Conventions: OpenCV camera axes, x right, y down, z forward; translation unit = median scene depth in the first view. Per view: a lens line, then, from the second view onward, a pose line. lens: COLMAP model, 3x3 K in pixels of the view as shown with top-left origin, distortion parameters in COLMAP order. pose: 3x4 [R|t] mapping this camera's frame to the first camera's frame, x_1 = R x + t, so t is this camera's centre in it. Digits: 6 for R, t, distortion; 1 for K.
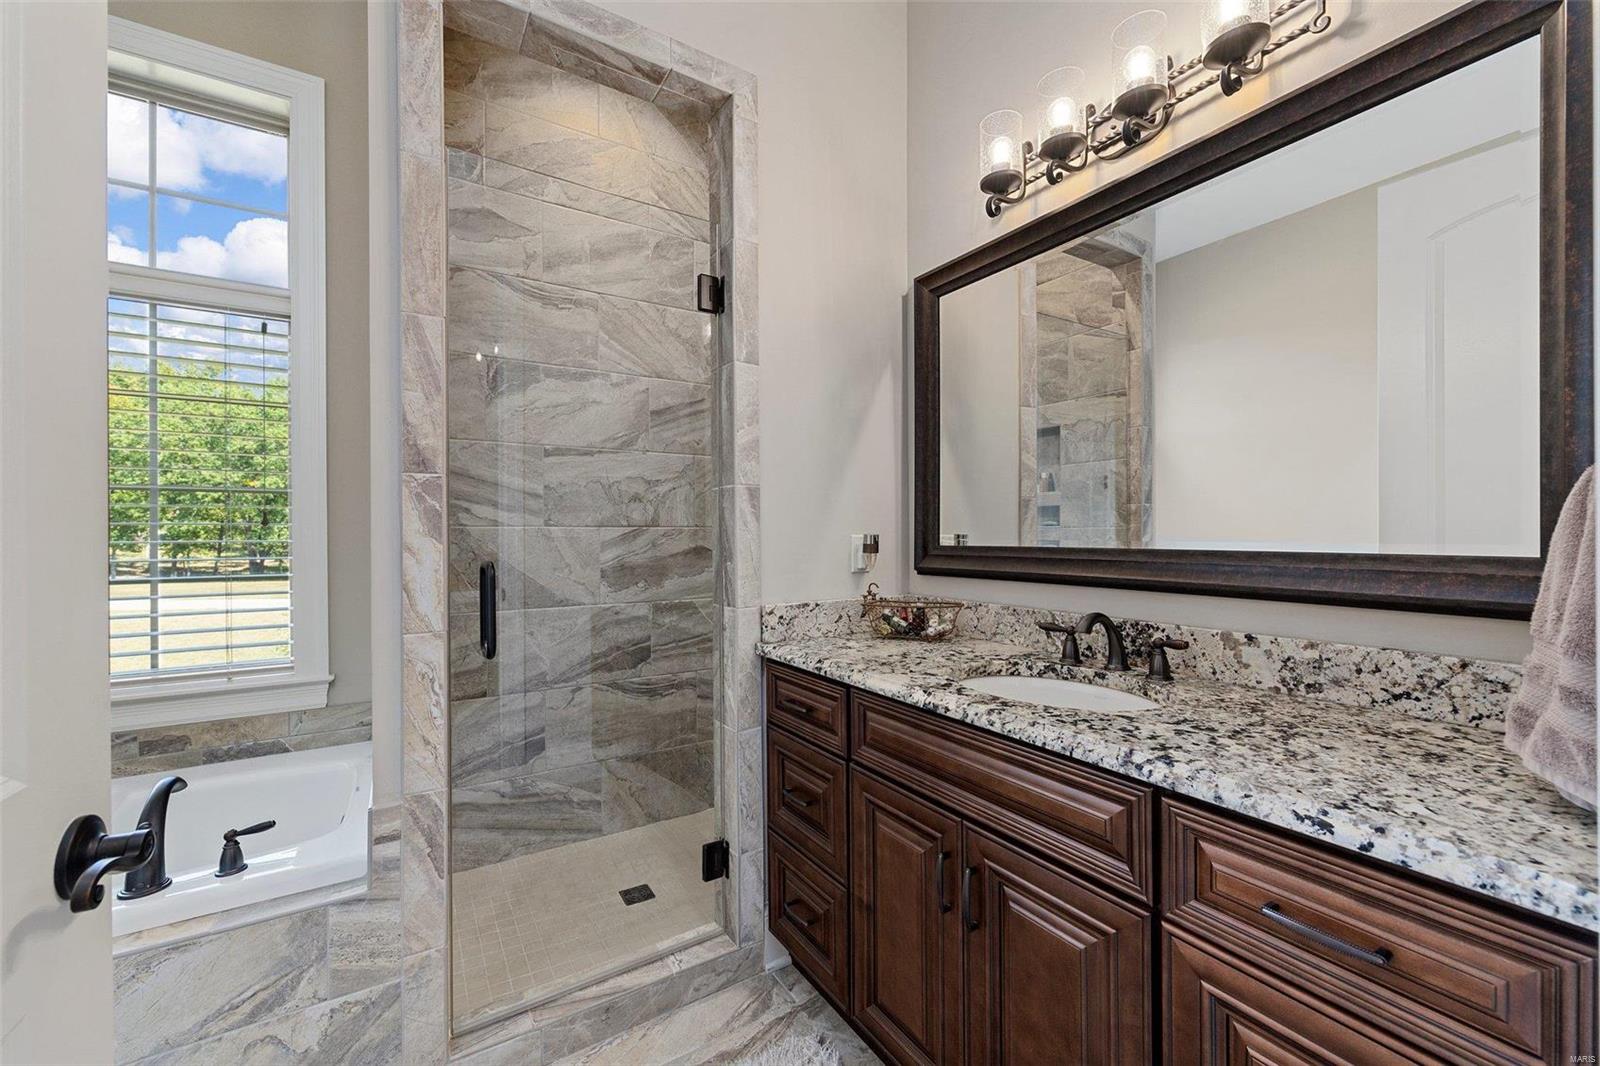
lens RADIAL K [[649.7, 0, 795.5], [0, 649.7, 519.4], [0, 0, 1]] dist [-0.000679, 0.000090]
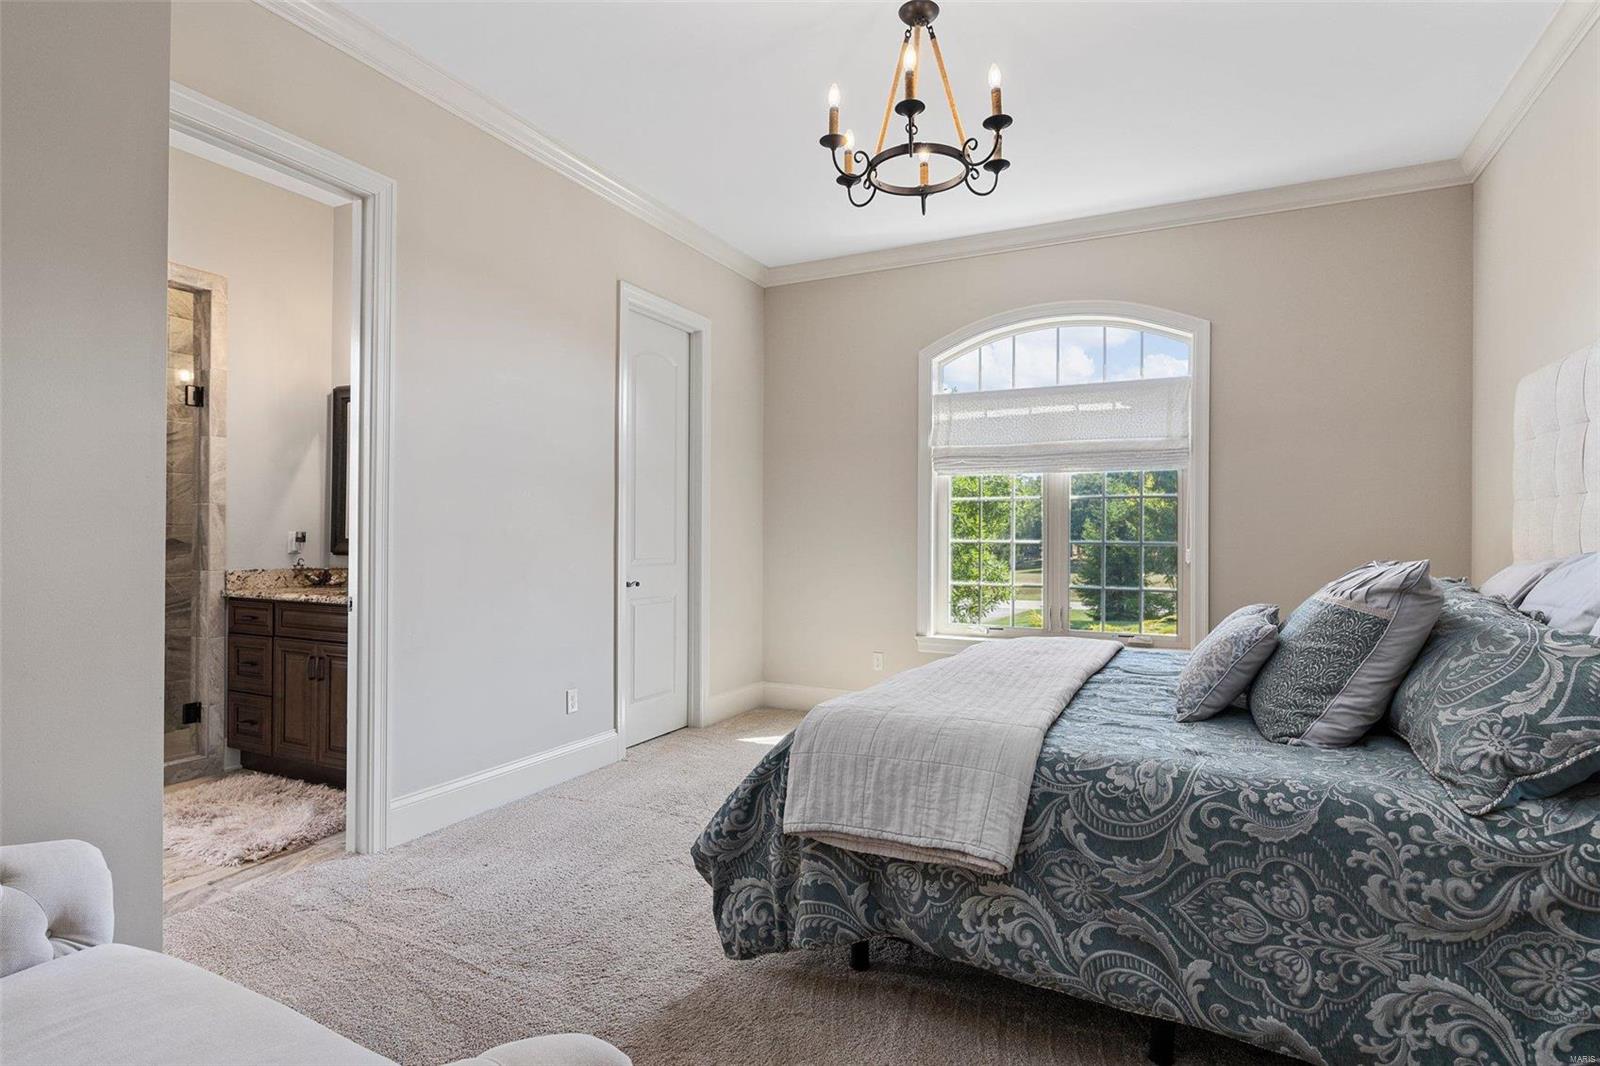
lens RADIAL K [[865.3, 0, 808.5], [0, 865.3, 531.8], [0, 0, 1]] dist [0.004015, 0.002259]
pose [[0.860334, 0.014989, 0.509510, 0.113599], [-0.022656, 0.999704, 0.008846, -0.031944], [-0.509226, -0.019154, 0.860420, -1.933960]]
